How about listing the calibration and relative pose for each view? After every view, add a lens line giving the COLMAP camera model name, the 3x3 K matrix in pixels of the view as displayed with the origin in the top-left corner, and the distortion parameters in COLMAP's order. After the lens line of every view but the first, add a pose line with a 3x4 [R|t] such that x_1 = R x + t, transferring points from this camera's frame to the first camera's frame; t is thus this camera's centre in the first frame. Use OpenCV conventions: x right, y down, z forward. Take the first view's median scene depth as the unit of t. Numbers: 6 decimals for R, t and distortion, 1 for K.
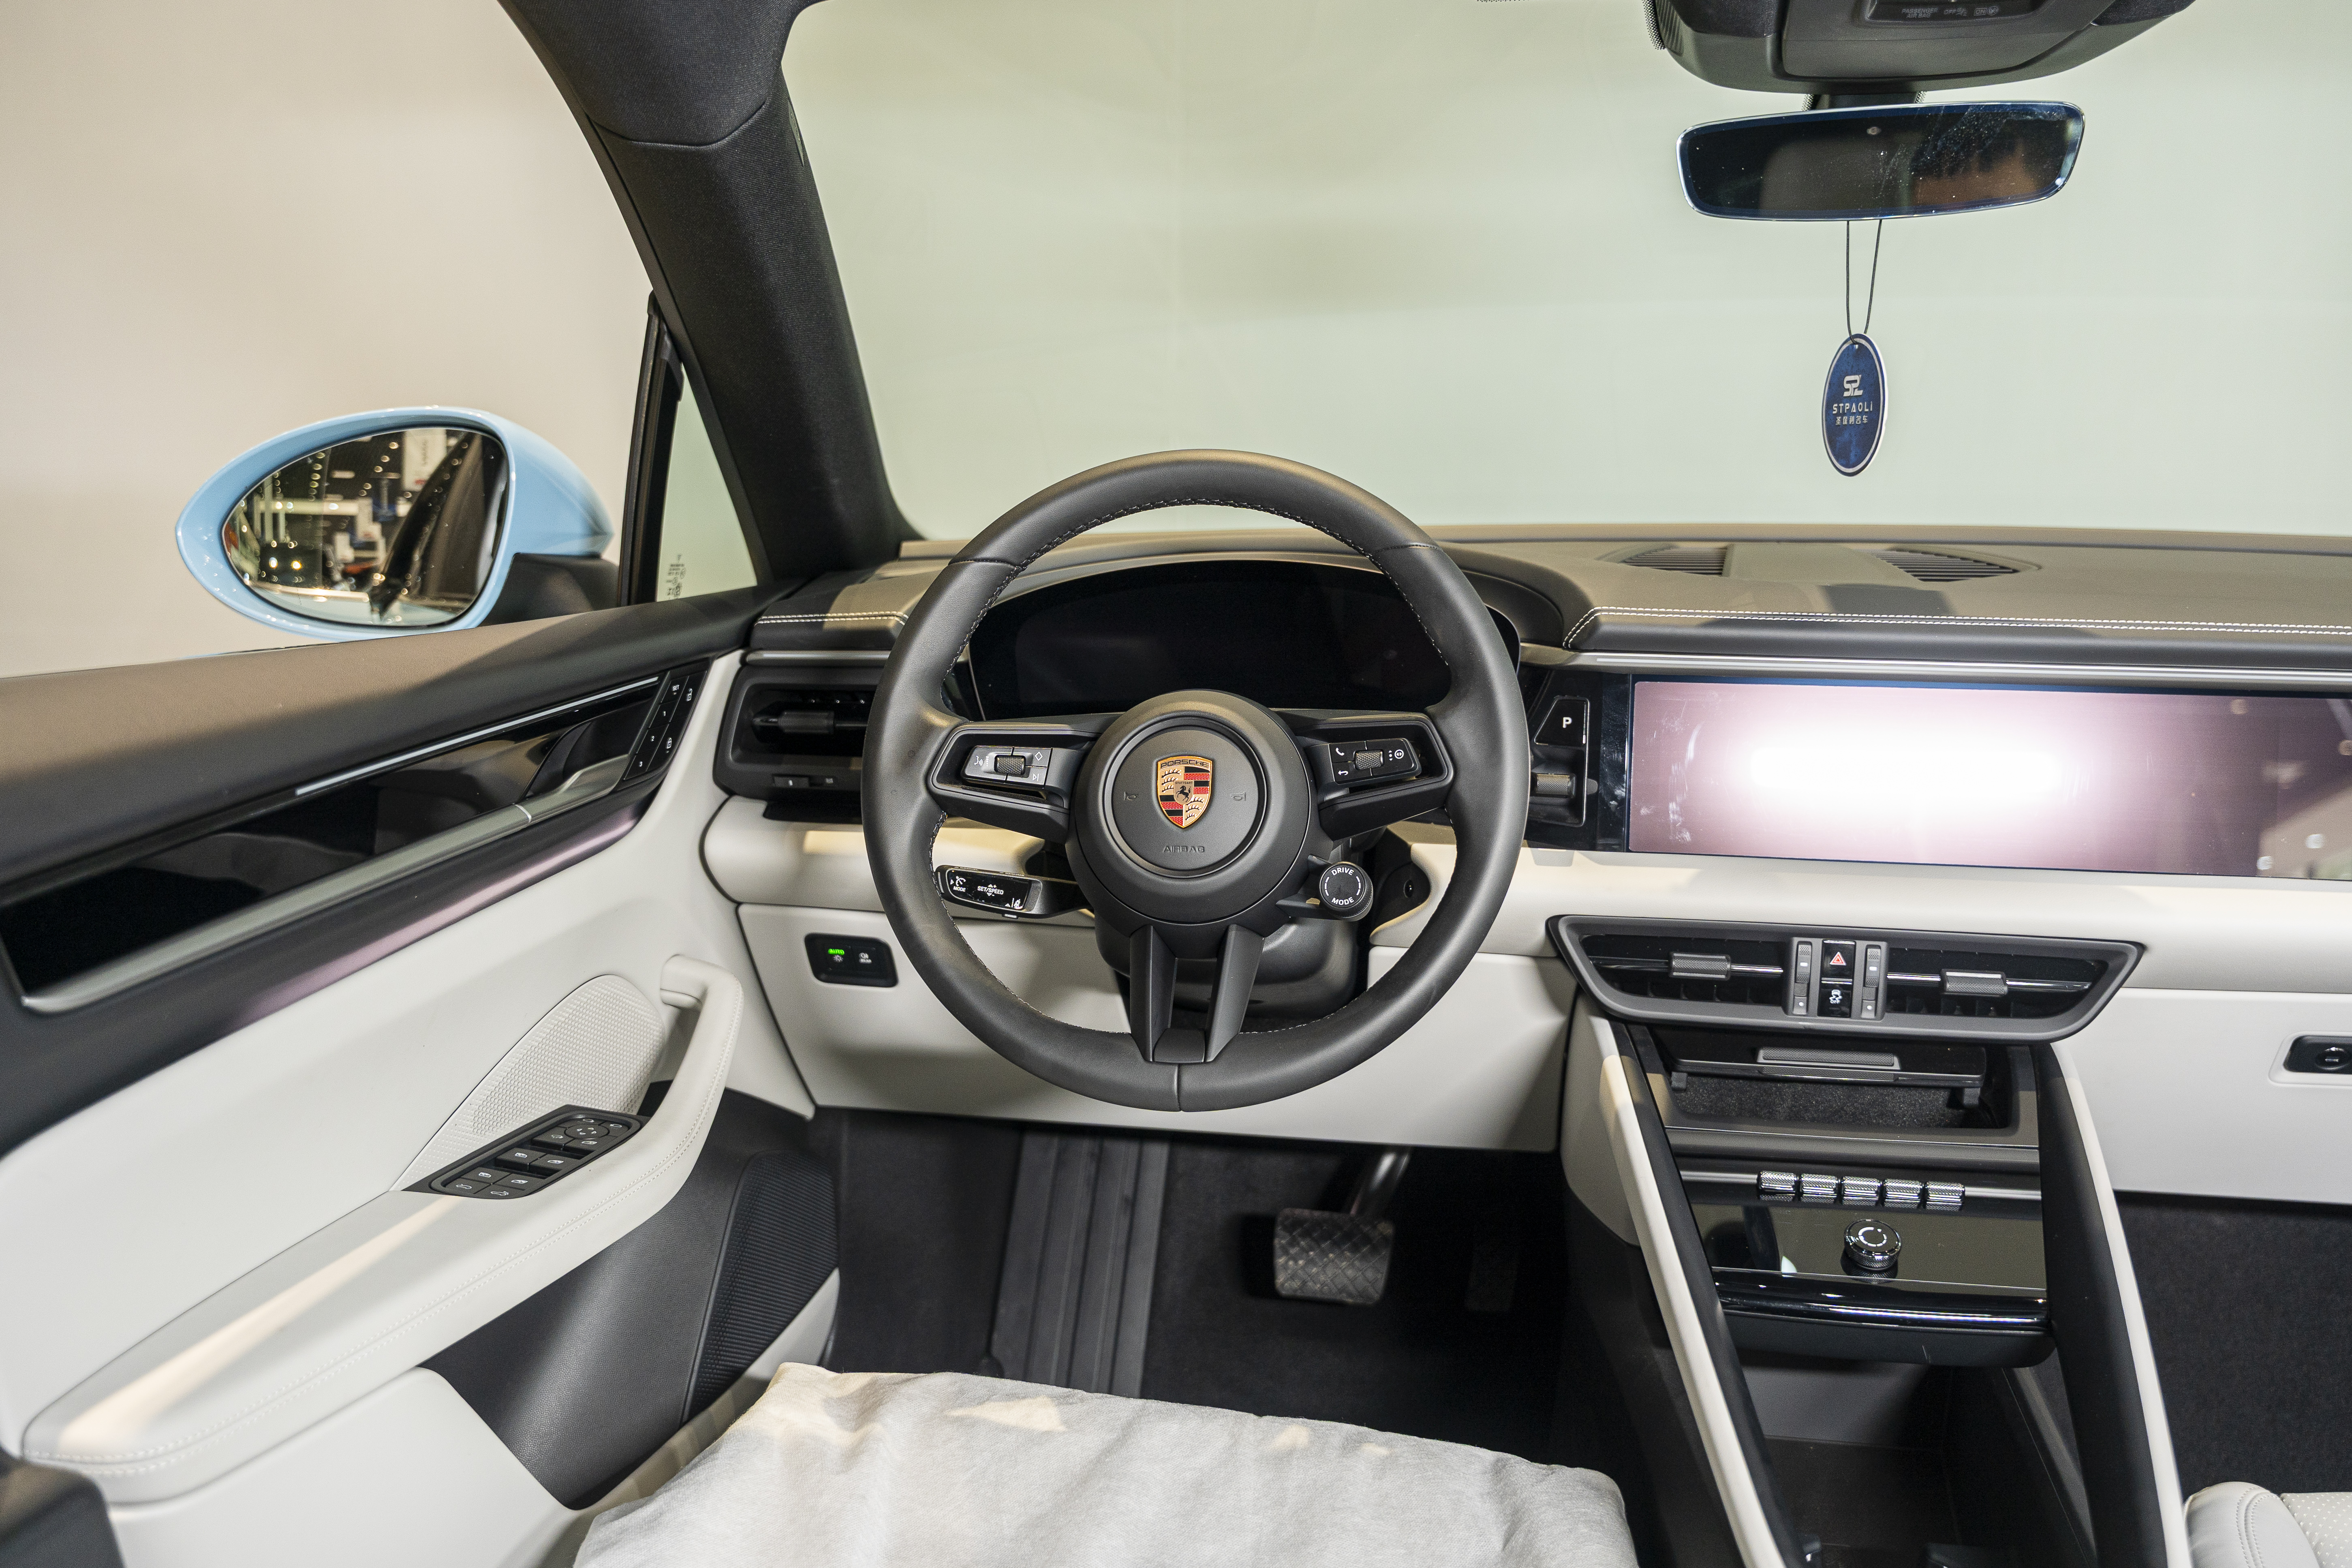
lens RADIAL K [[1935.9, 0, 1175.3], [0, 1935.9, 785.9], [0, 0, 1]] dist [0.004276, 0.004181]
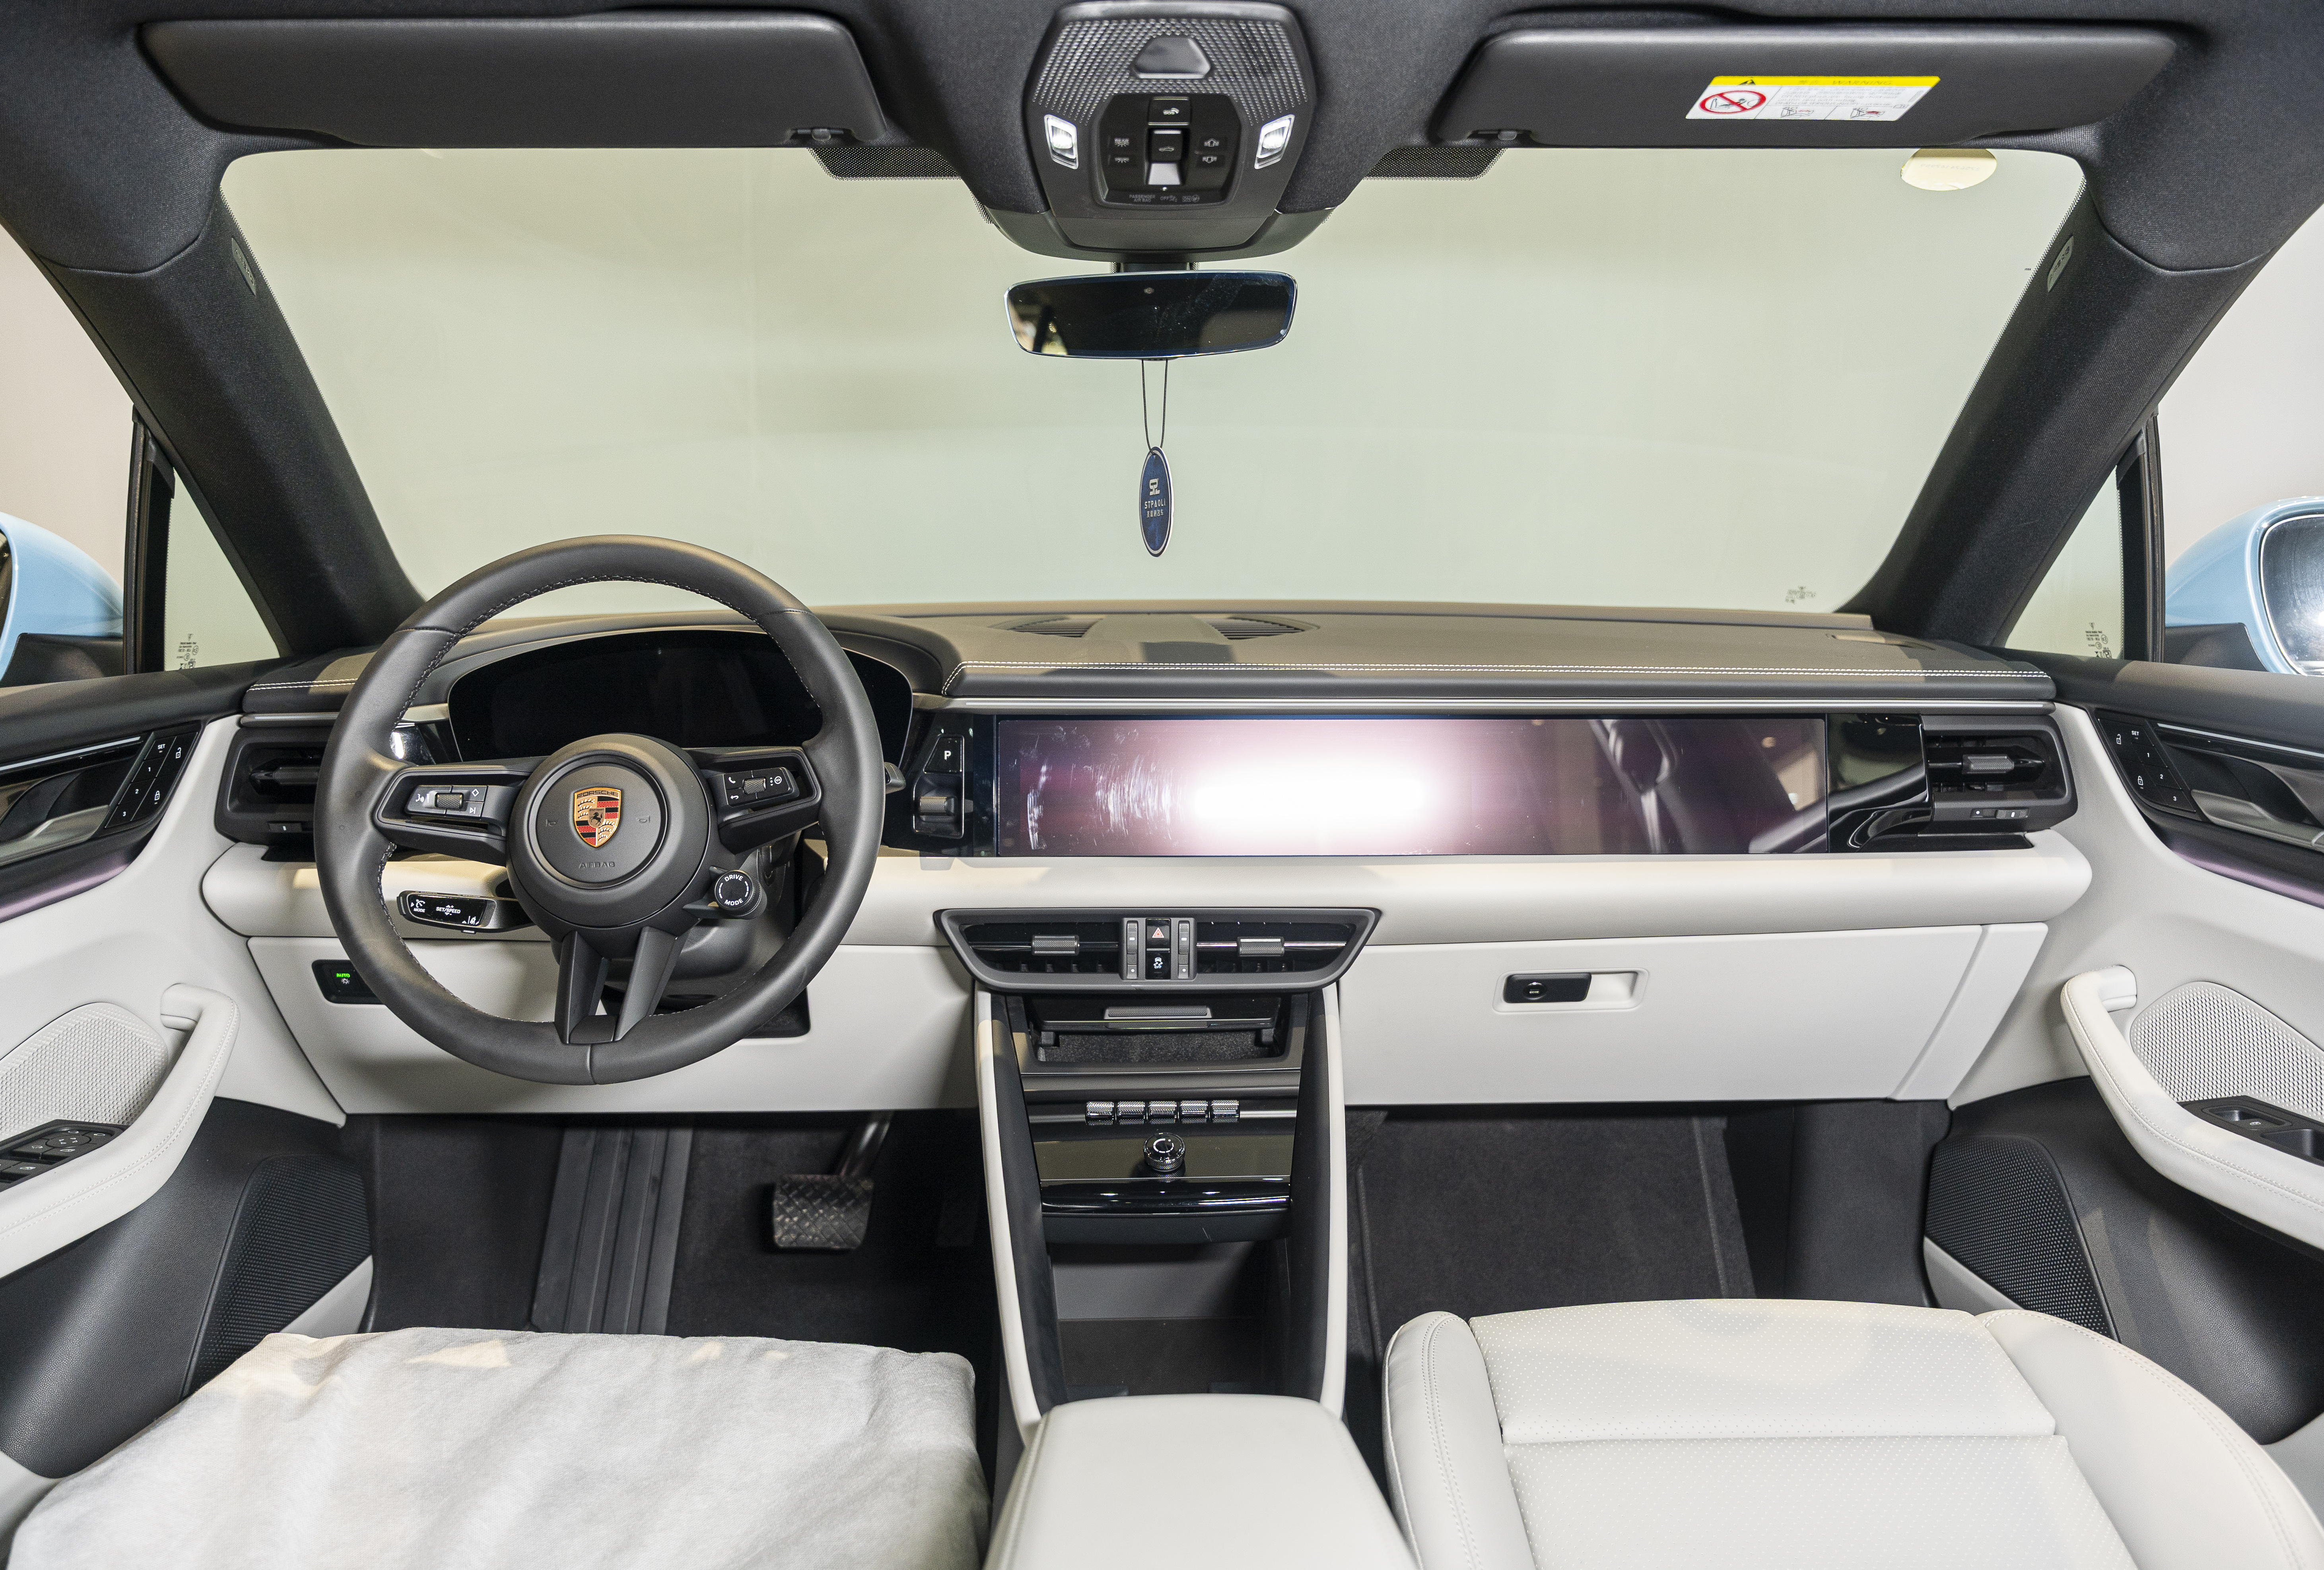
lens RADIAL K [[1609.4, 0, 1166.9], [0, 1609.4, 786.1], [0, 0, 1]] dist [0.006047, -0.022347]
pose [[0.980240, -0.031338, 0.195316, 0.143828], [0.038172, 0.998780, -0.031321, 0.026077], [-0.194096, 0.038158, 0.980240, -0.042562]]
